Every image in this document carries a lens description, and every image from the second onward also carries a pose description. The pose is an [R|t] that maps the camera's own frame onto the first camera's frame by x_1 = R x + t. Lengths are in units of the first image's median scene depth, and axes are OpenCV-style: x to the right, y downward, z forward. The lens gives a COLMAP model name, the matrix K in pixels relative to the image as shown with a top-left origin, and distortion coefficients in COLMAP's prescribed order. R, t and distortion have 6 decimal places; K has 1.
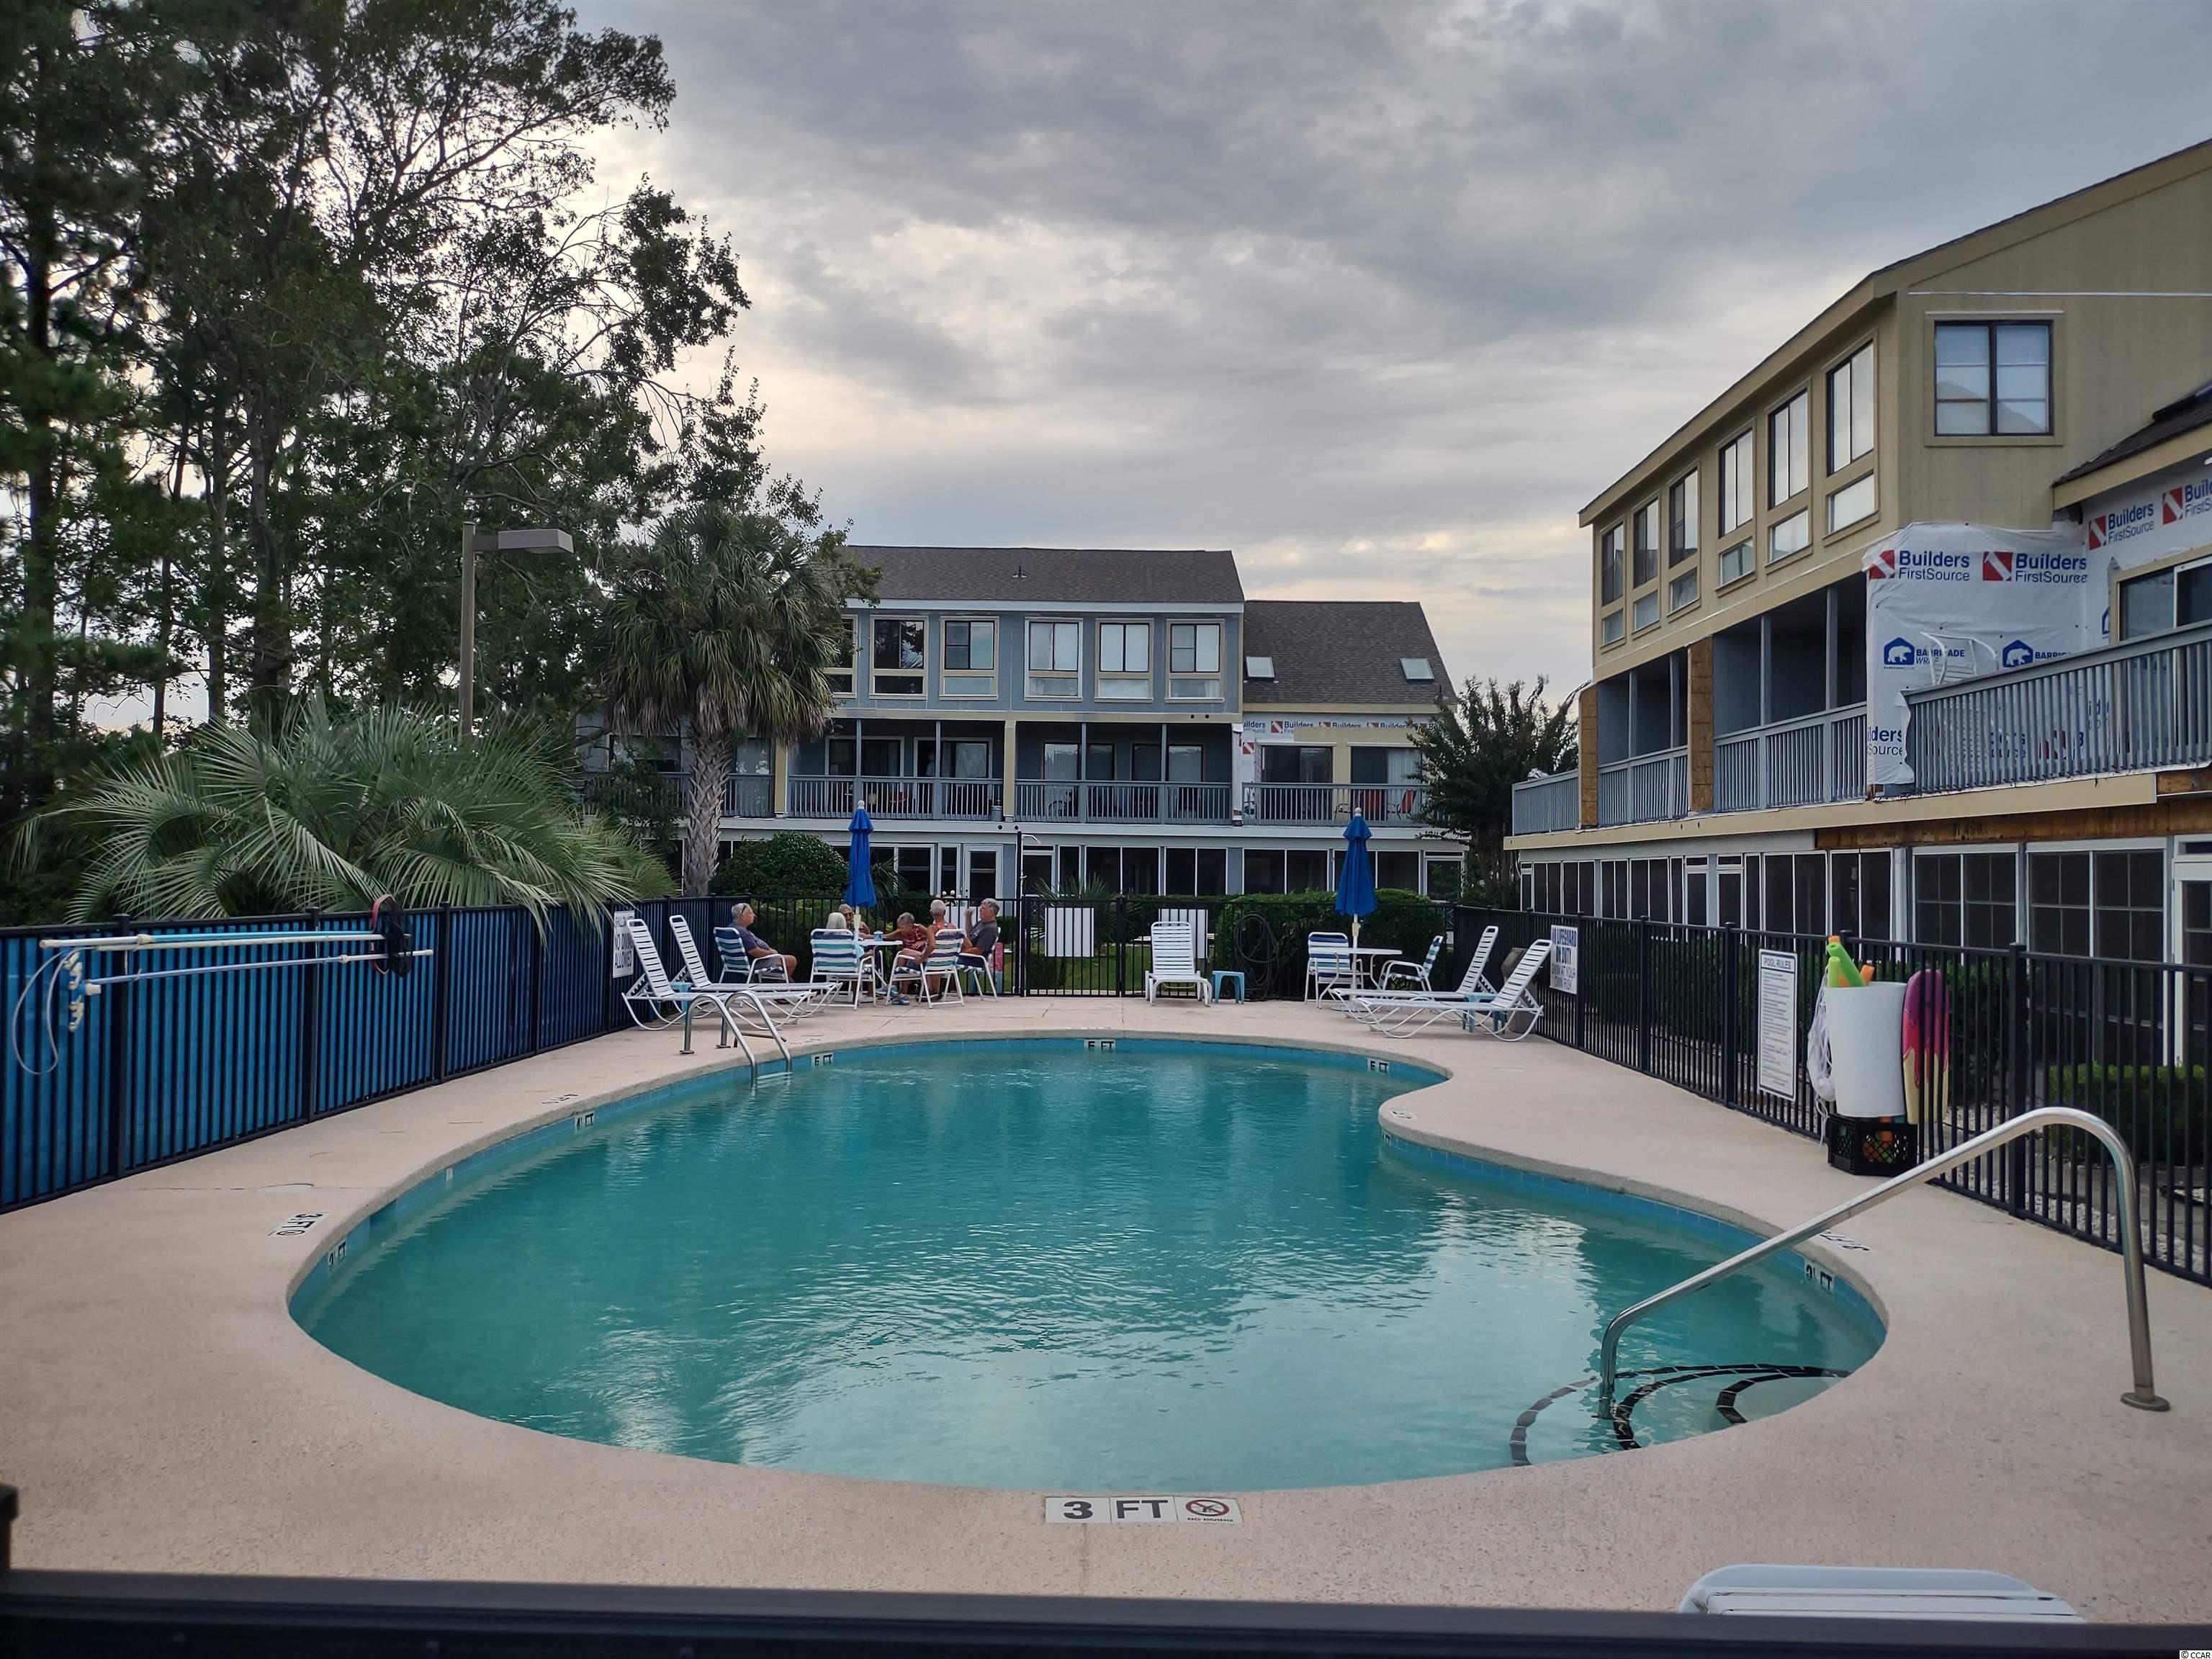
lens RADIAL K [[1748.1, 0, 1106.0], [0, 1748.1, 829.5], [0, 0, 1]] dist [0.099051, 0.000435]
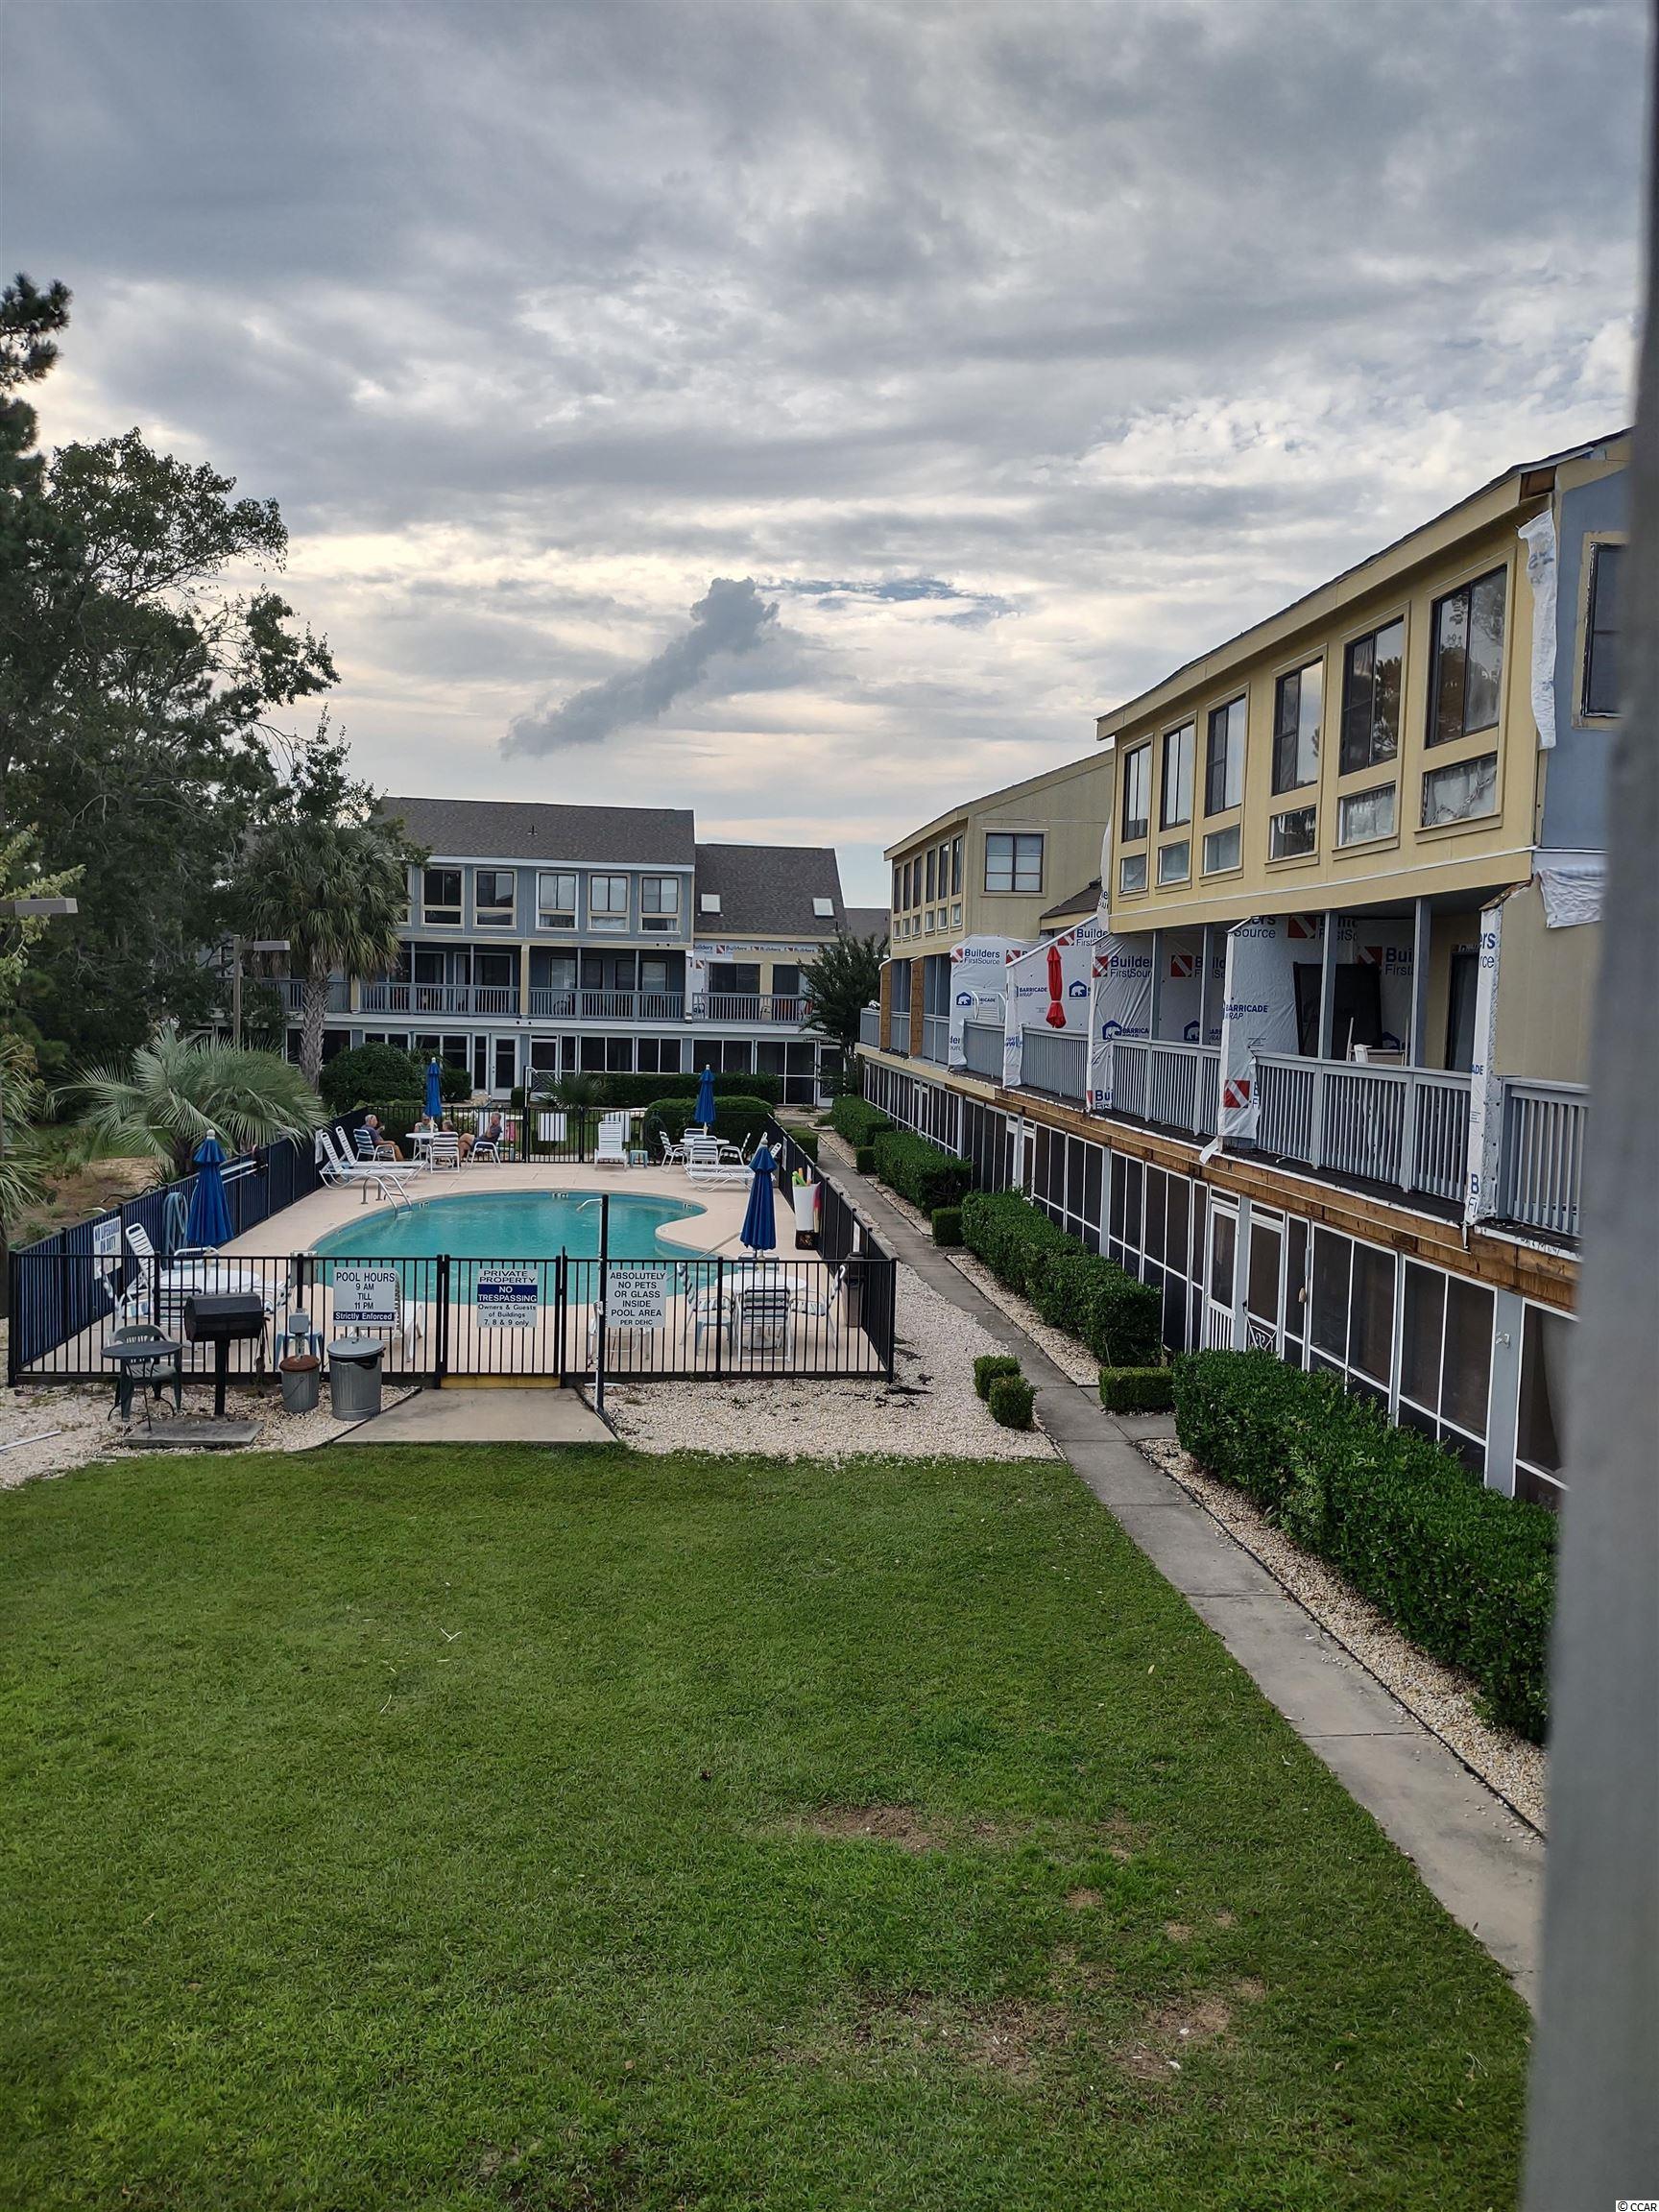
lens RADIAL K [[1671.0, 0, 829.5], [0, 1671.0, 1106.0], [0, 0, 1]] dist [0.114502, -0.000297]
pose [[0.992966, 0.006622, 0.118218, 0.029252], [-0.017659, 0.995550, 0.092562, -0.064410], [-0.117079, -0.093998, 0.988664, -0.369246]]
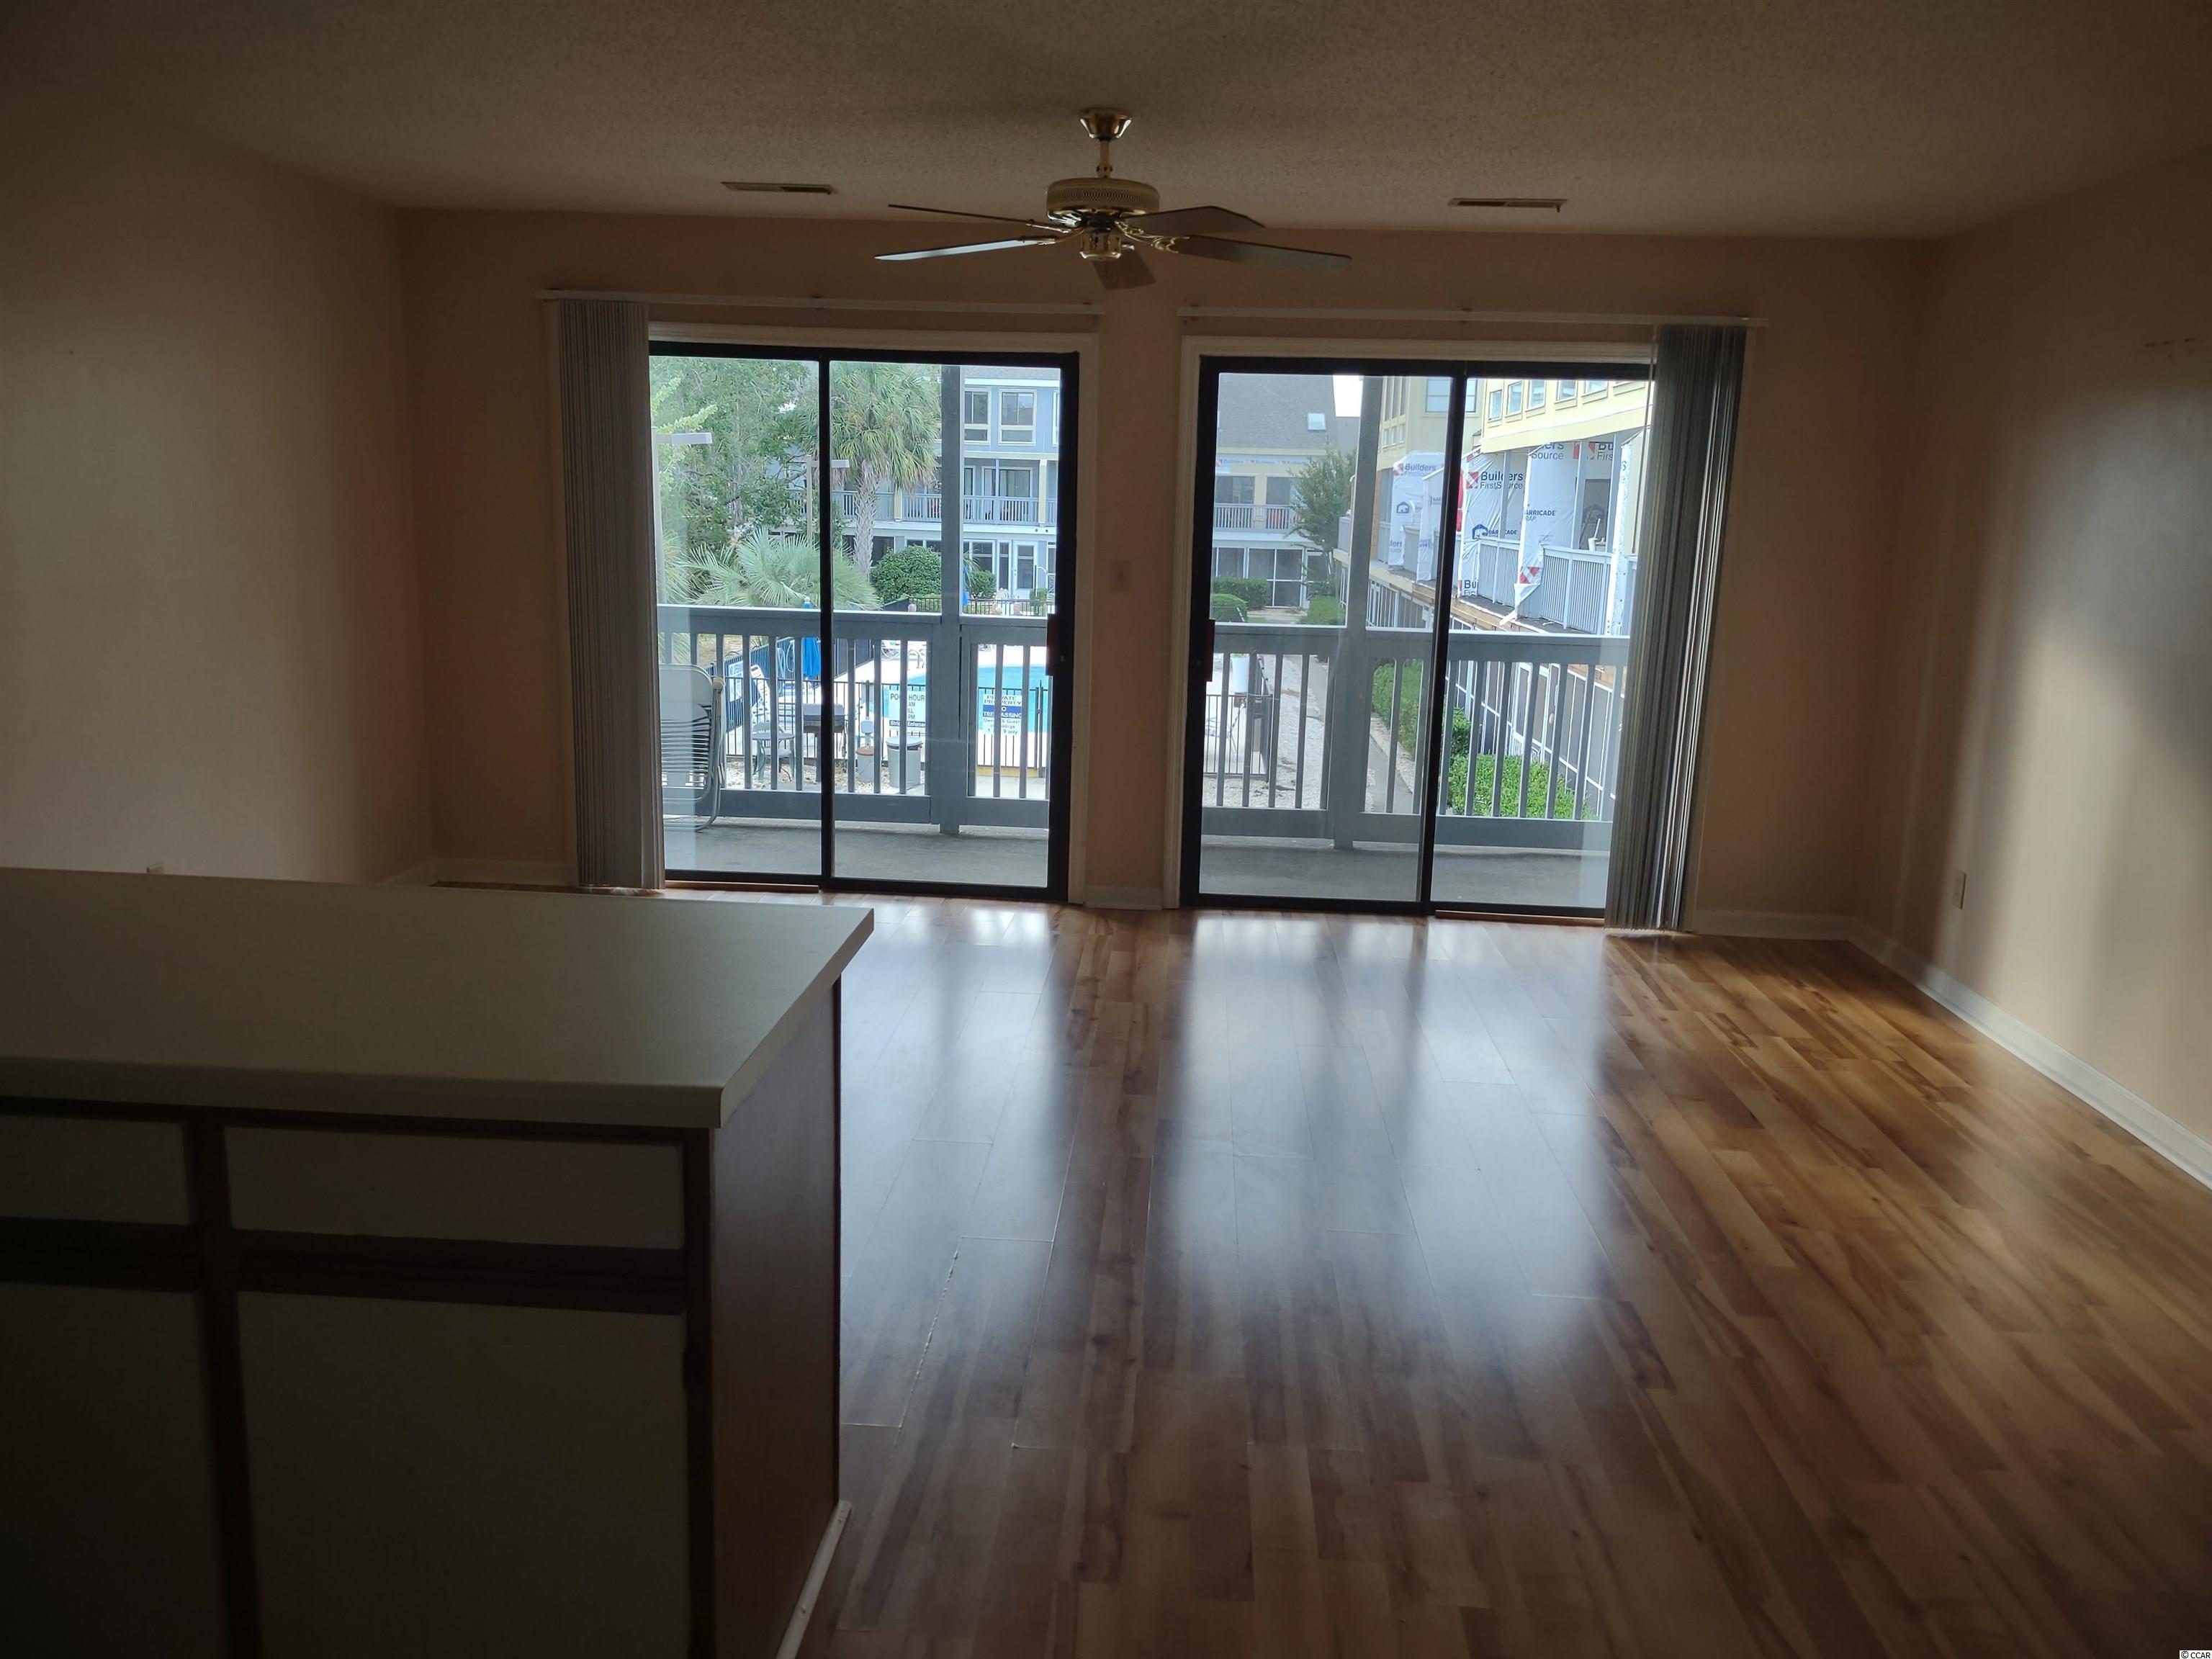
lens RADIAL K [[1671.0, 0, 1106.0], [0, 1671.0, 829.5], [0, 0, 1]] dist [0.114502, -0.000297]
pose [[0.999305, 0.023029, -0.029325, 0.053565], [-0.016110, 0.975942, 0.217434, -0.068788], [0.033627, -0.216810, 0.975634, -0.542595]]
